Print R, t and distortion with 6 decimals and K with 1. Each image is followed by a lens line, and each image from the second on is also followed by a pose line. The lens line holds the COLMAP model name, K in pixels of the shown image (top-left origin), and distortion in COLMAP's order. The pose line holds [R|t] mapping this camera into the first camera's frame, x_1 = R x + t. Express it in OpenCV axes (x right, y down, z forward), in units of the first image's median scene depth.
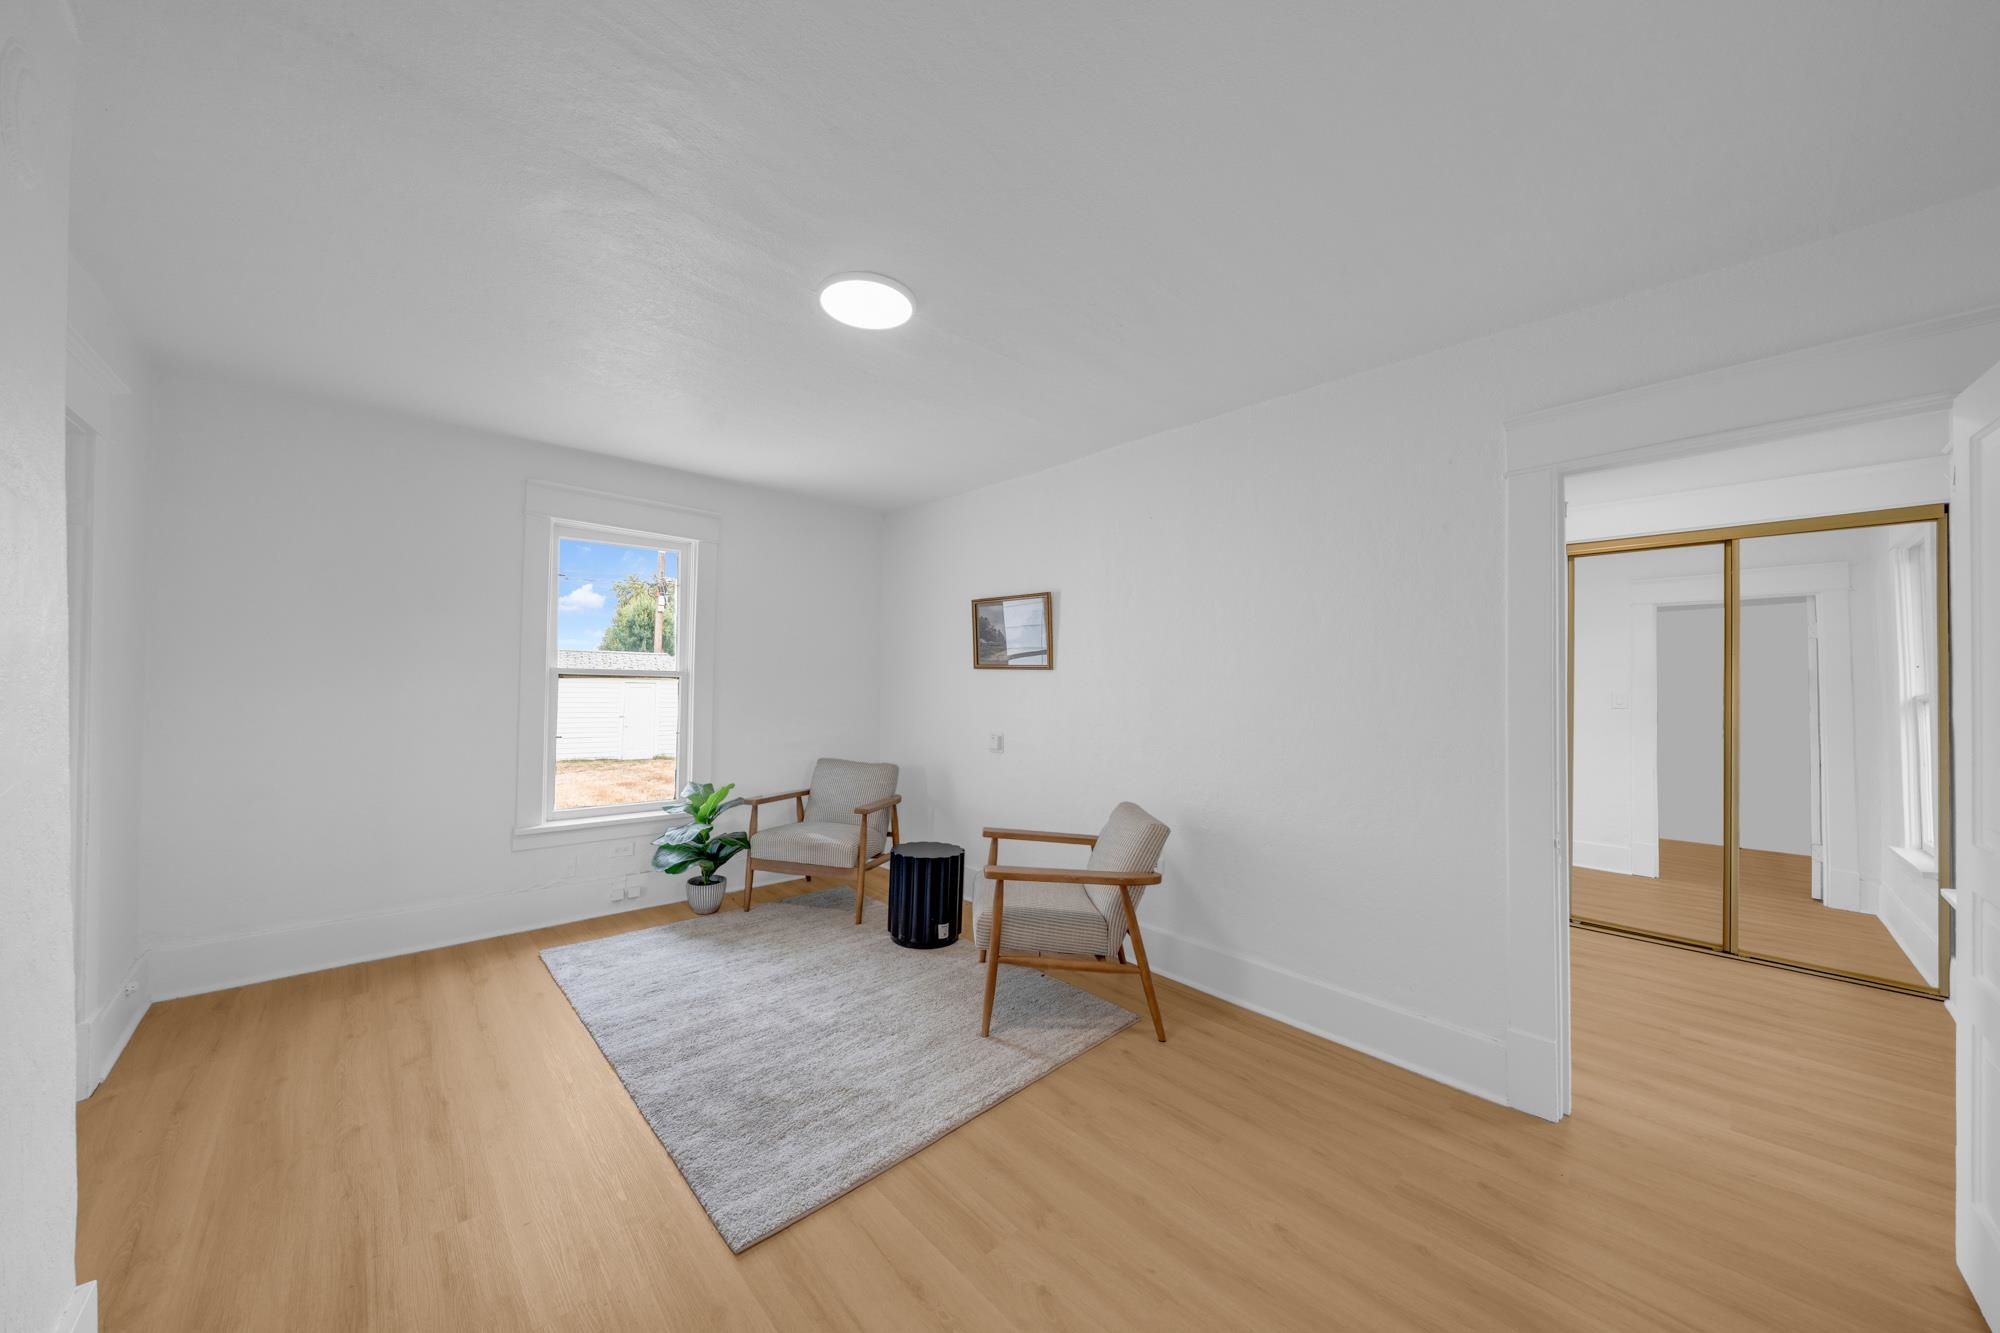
lens RADIAL K [[686.2, 0, 993.4], [0, 686.2, 663.3], [0, 0, 1]] dist [-0.001616, -0.000187]
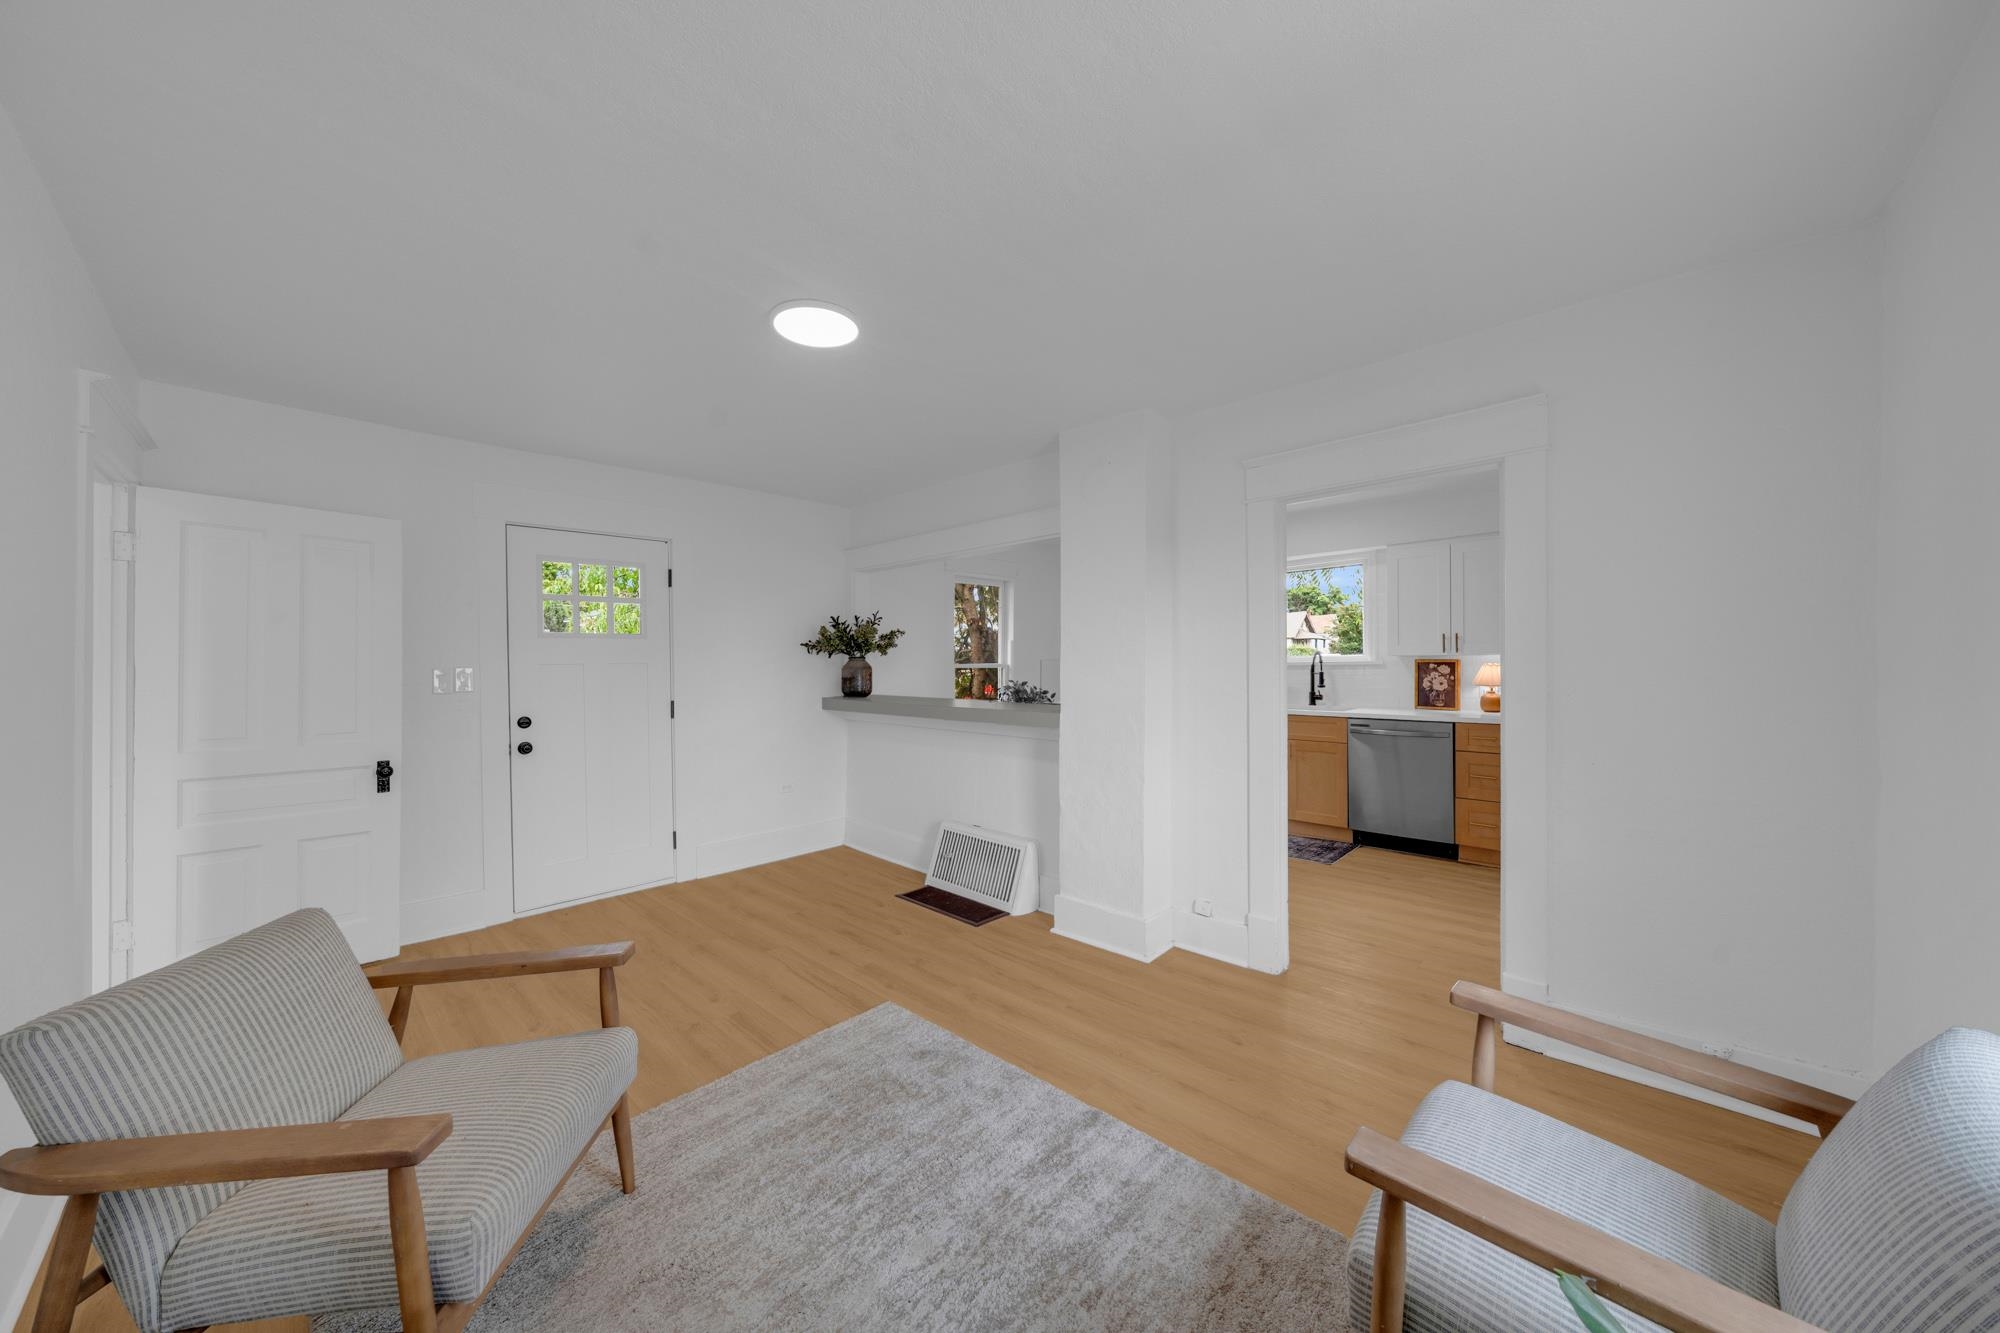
lens RADIAL K [[686.2, 0, 993.4], [0, 686.2, 663.3], [0, 0, 1]] dist [-0.001616, -0.000187]
pose [[-0.998313, -0.009075, -0.057345, -0.286787], [-0.008213, 0.999850, -0.015237, 0.025024], [0.057474, -0.014740, -0.998238, 1.487018]]
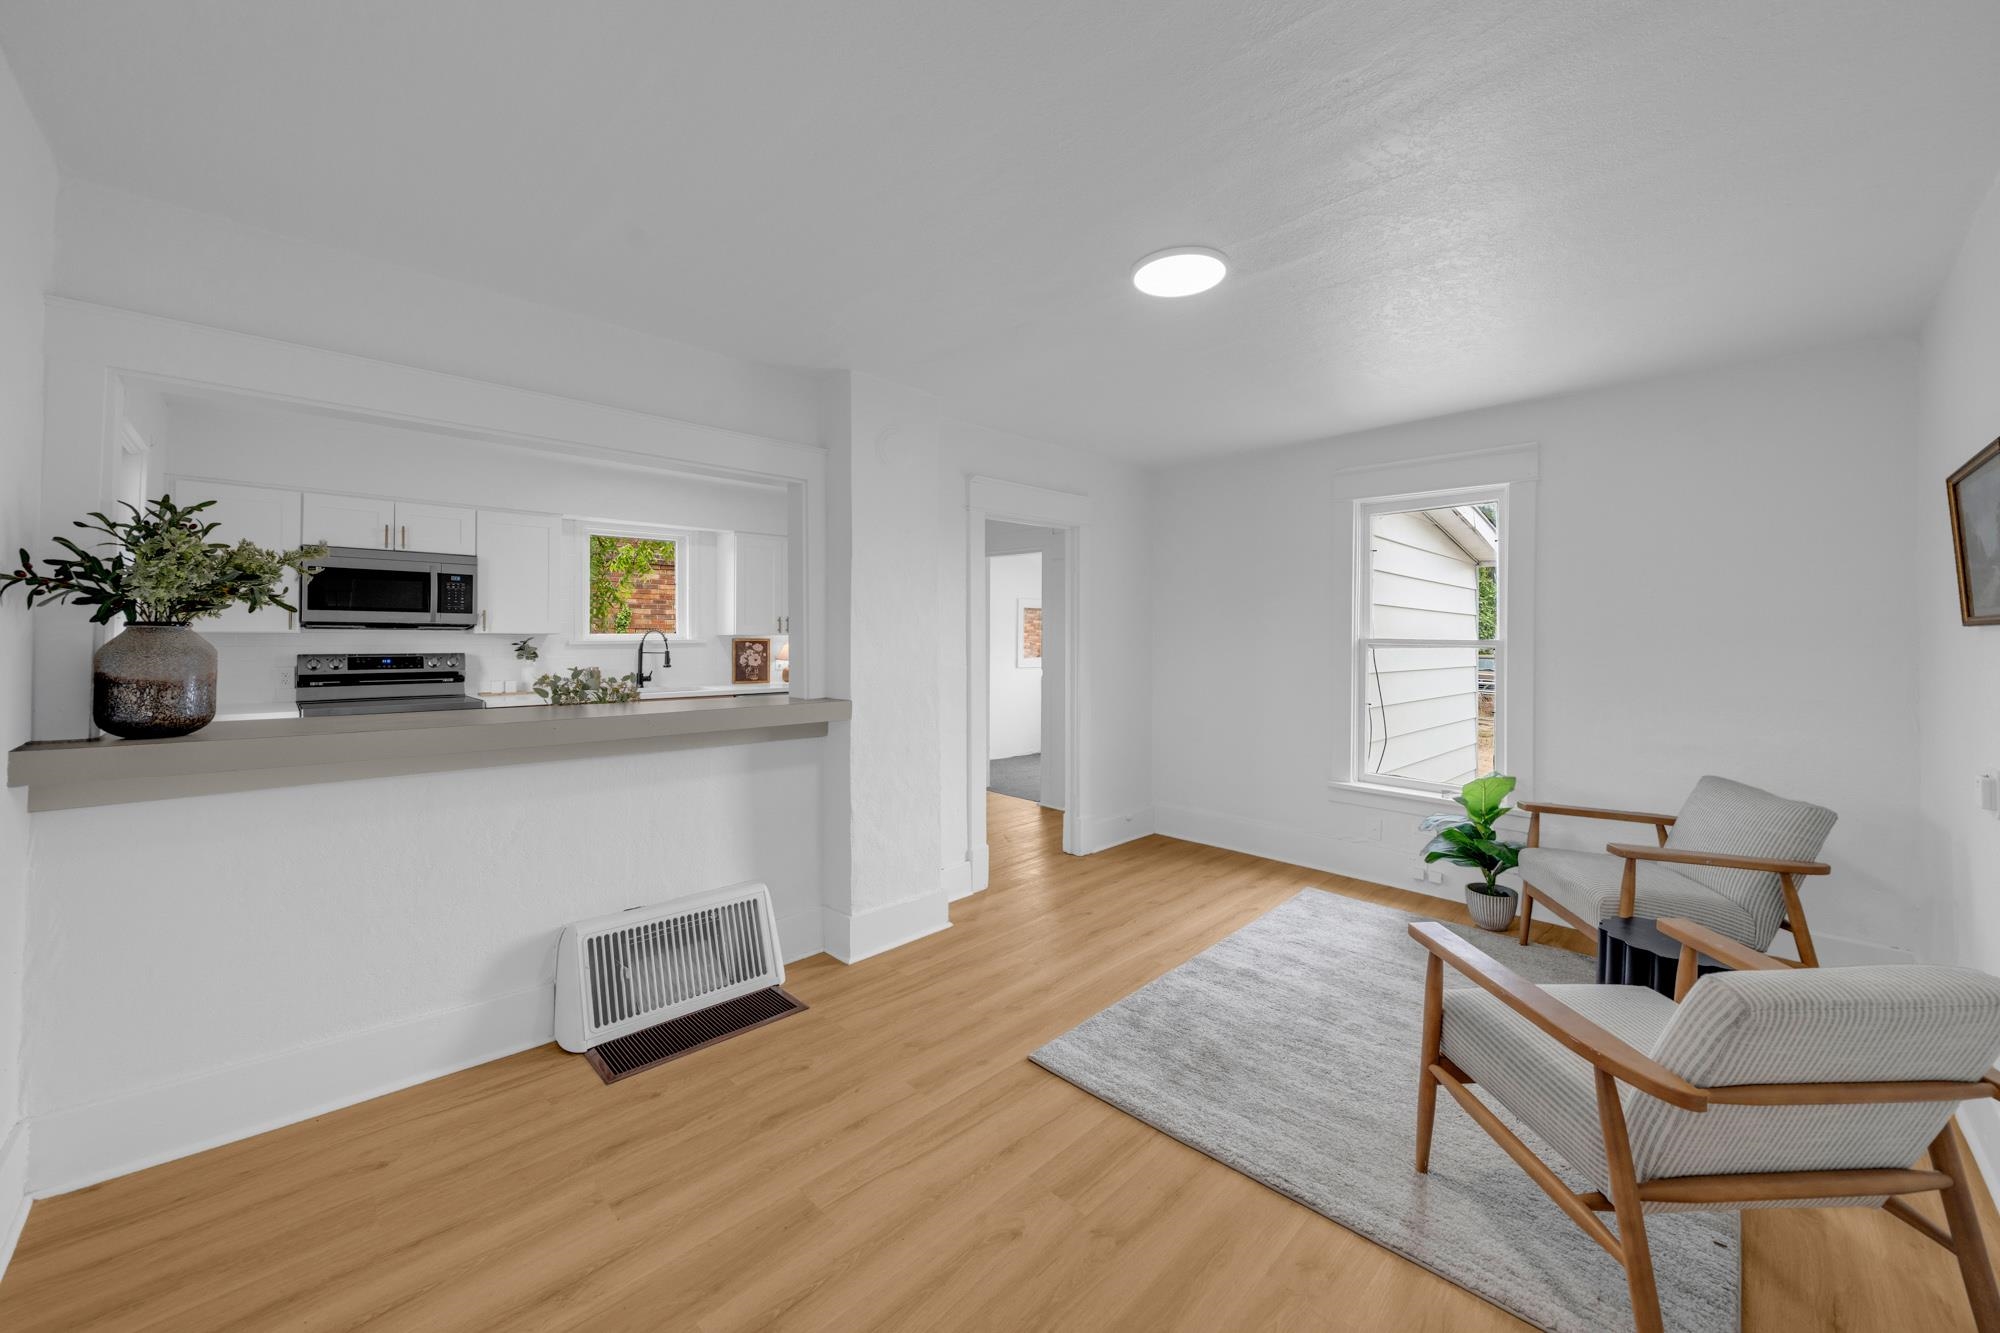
lens RADIAL K [[752.0, 0, 1000.3], [0, 752.0, 633.4], [0, 0, 1]] dist [-0.003644, -0.000209]
pose [[0.037269, -0.022824, -0.999045, 0.630383], [0.013266, 0.999662, -0.022344, 0.022114], [0.999217, -0.012421, 0.037560, 0.491256]]
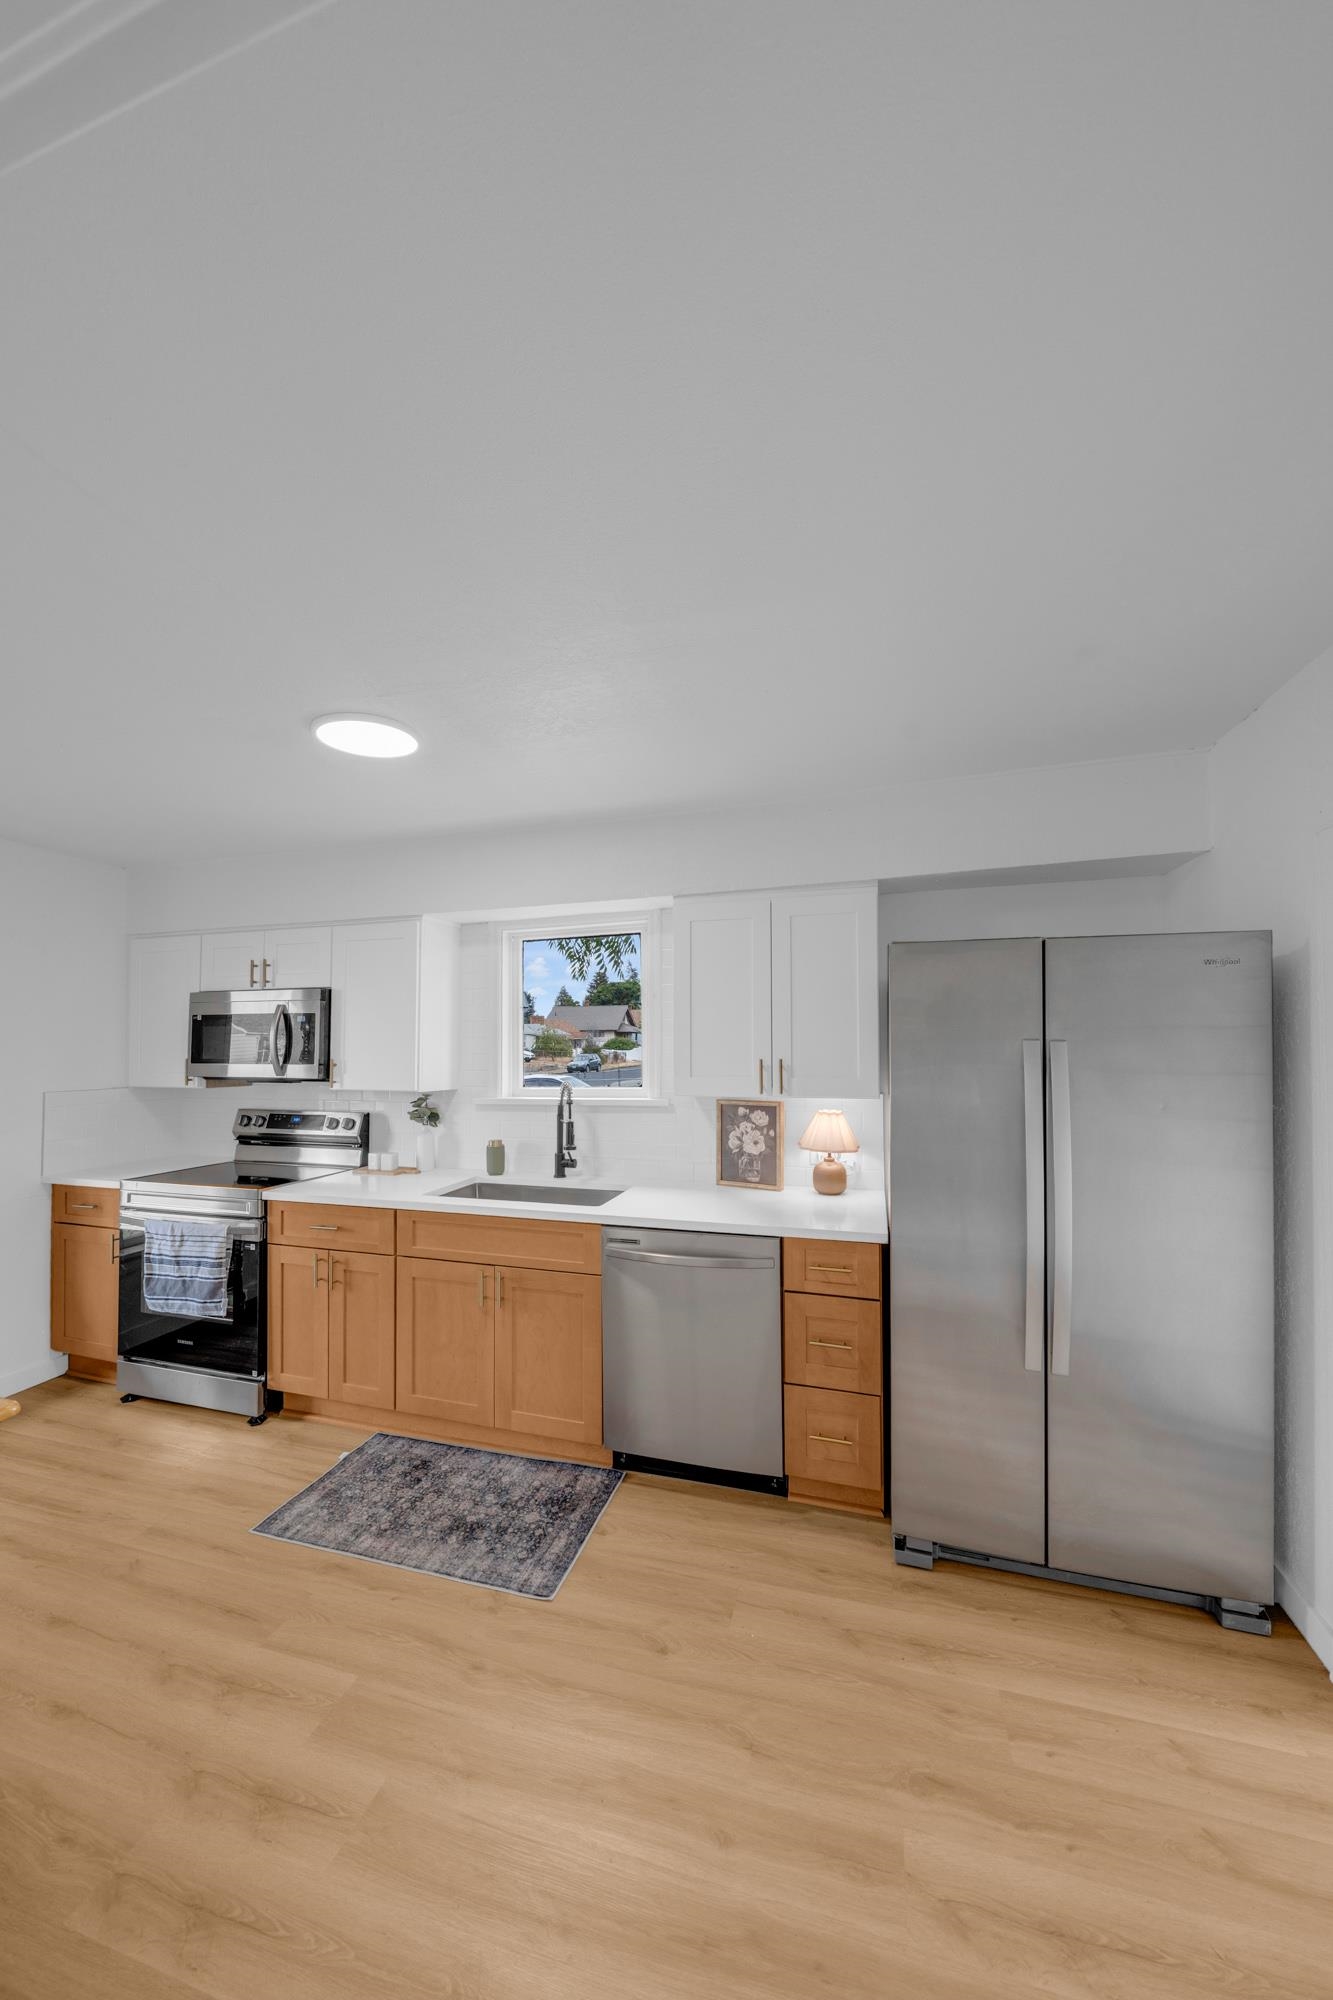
lens RADIAL K [[712.2, 0, 663.2], [0, 712.2, 1021.8], [0, 0, 1]] dist [-0.002677, -0.000258]
pose [[-0.862832, -0.034433, -0.504318, -0.842261], [-0.003788, 0.998090, -0.061664, -0.066759], [0.505477, -0.051295, -0.861314, 0.696734]]
